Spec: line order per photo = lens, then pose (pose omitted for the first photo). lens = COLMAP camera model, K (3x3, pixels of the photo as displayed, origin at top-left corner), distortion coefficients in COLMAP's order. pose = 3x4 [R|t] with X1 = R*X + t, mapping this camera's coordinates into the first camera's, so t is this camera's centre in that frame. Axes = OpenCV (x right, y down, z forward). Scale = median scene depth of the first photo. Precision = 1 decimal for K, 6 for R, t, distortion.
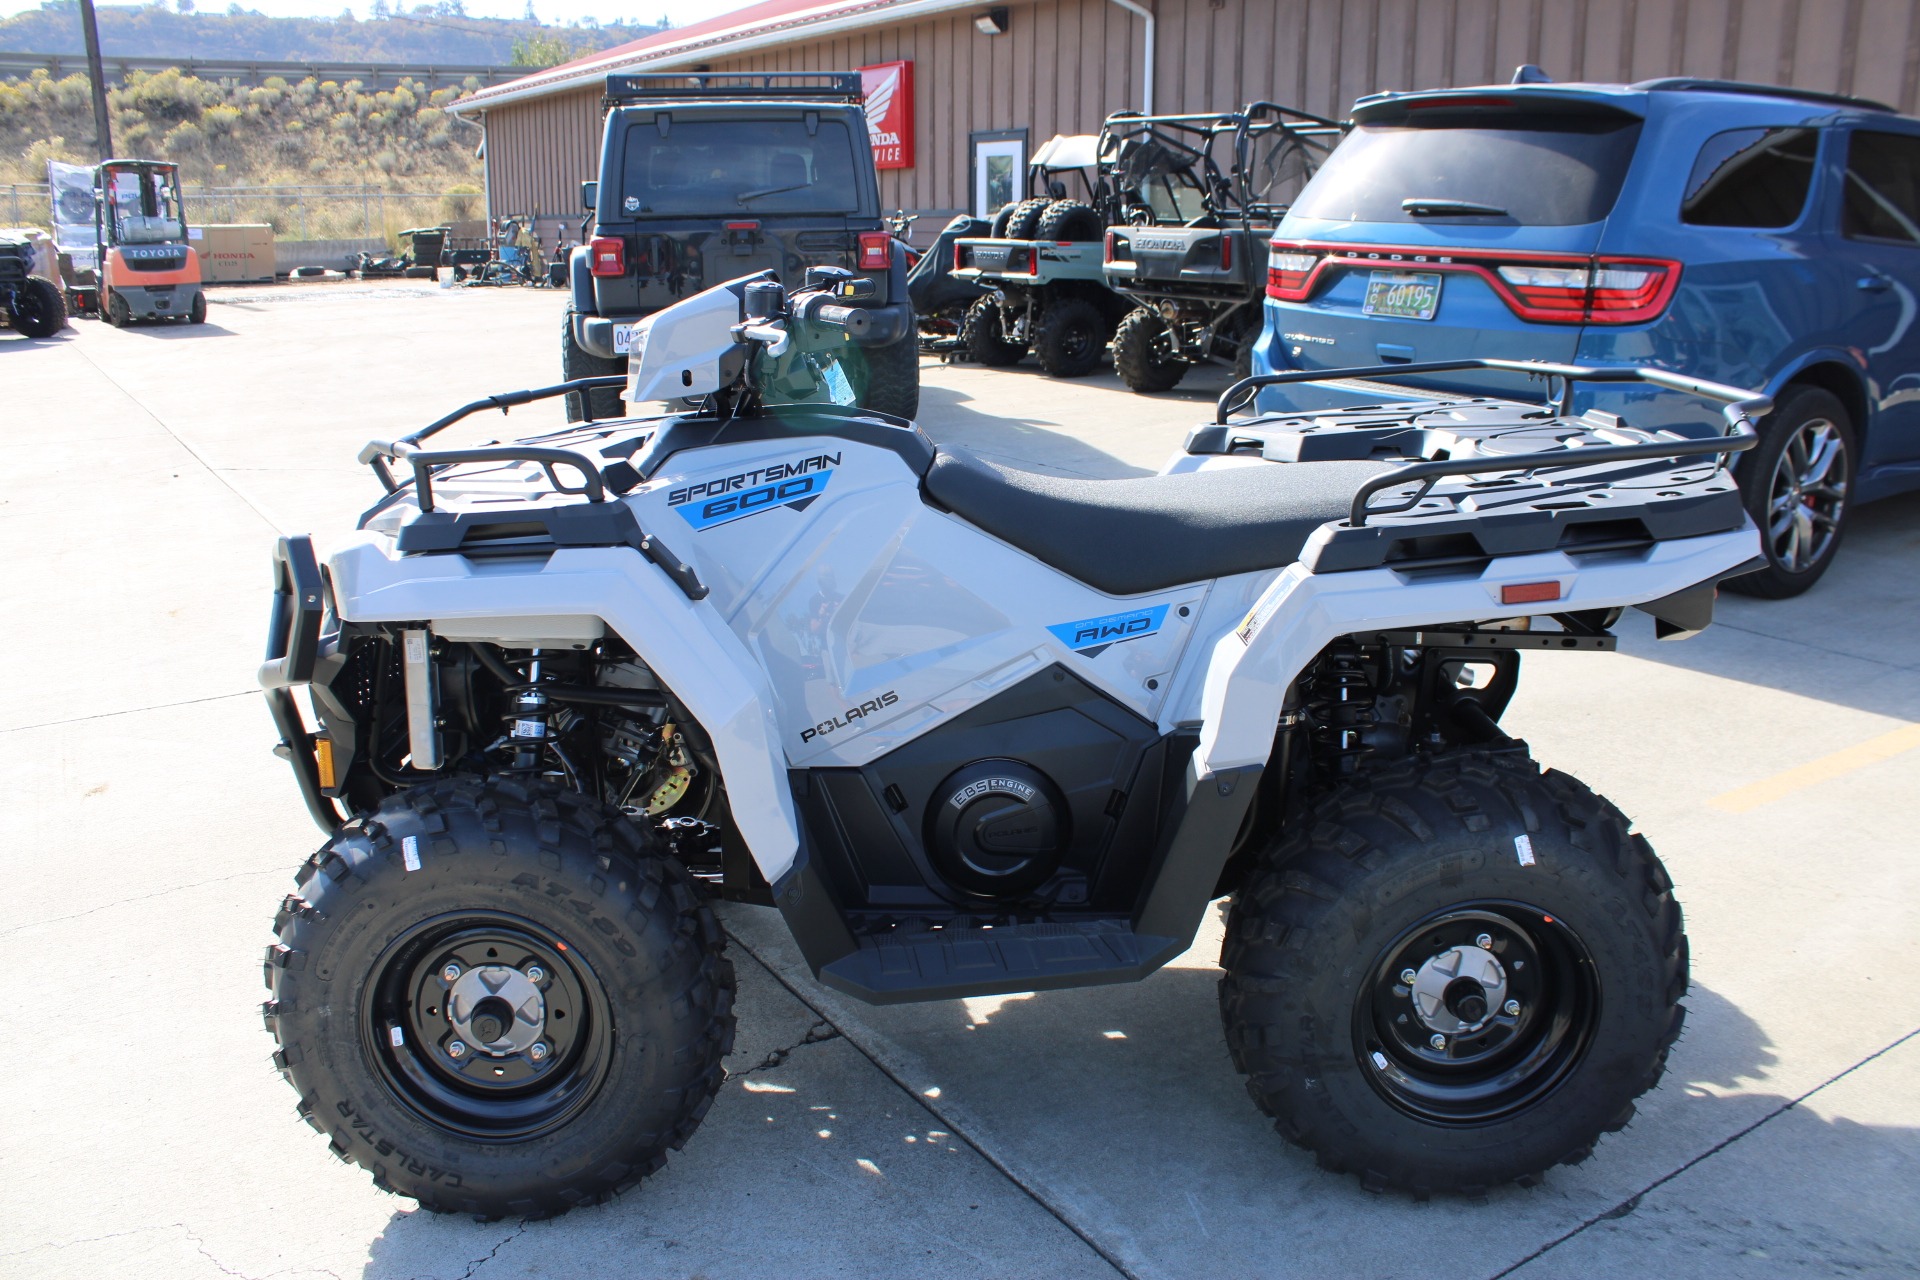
lens RADIAL K [[1589.6, 0, 964.5], [0, 1589.6, 629.1], [0, 0, 1]] dist [-0.171260, 0.151854]
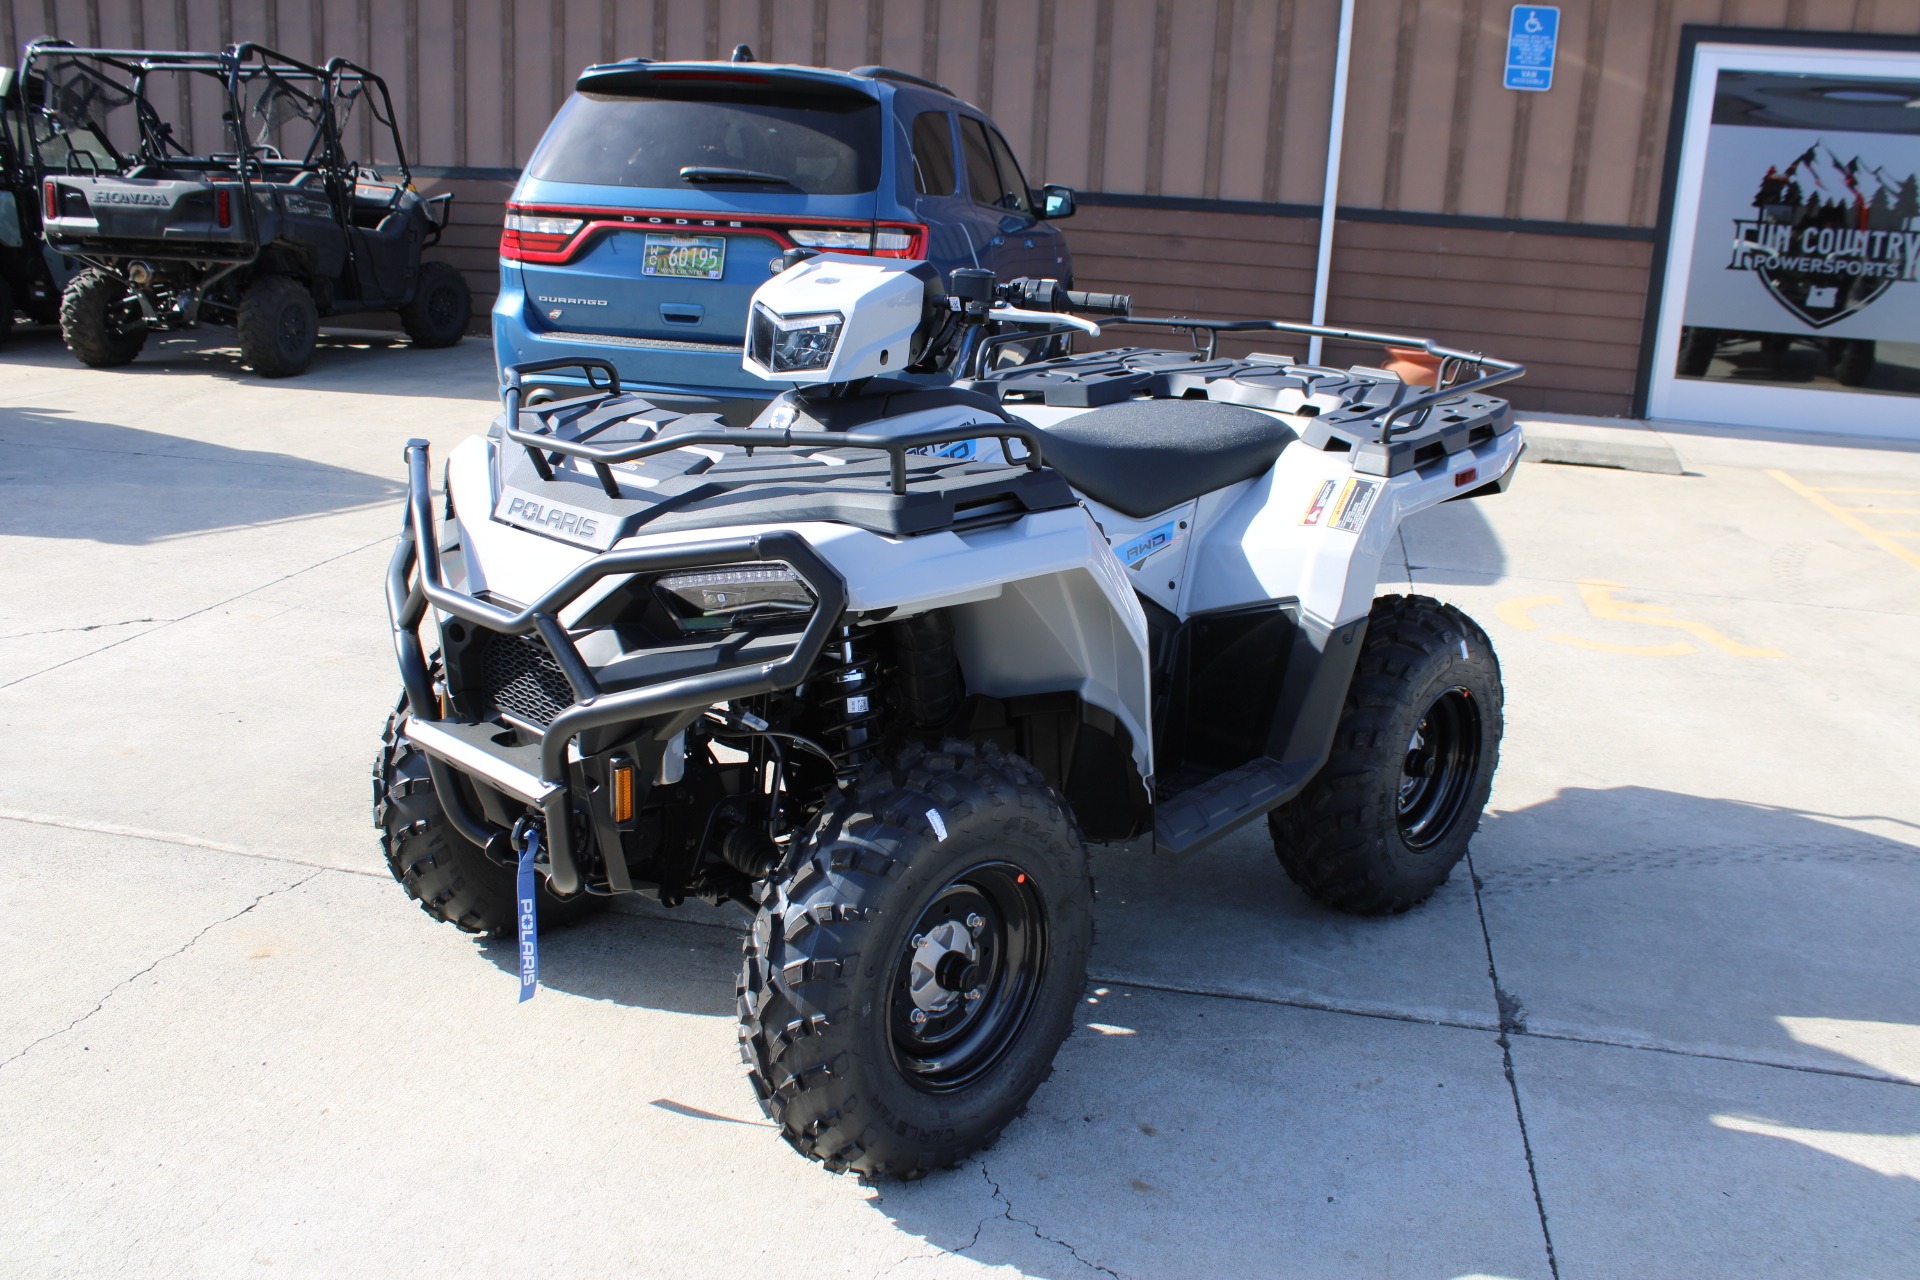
lens RADIAL K [[1655.4, 0, 968.2], [0, 1655.4, 632.6], [0, 0, 1]] dist [-0.162101, 0.149000]
pose [[0.709689, -0.151925, 0.687939, -0.344644], [0.133431, 0.987784, 0.080494, -0.021621], [-0.691765, 0.034667, 0.721290, 0.060890]]
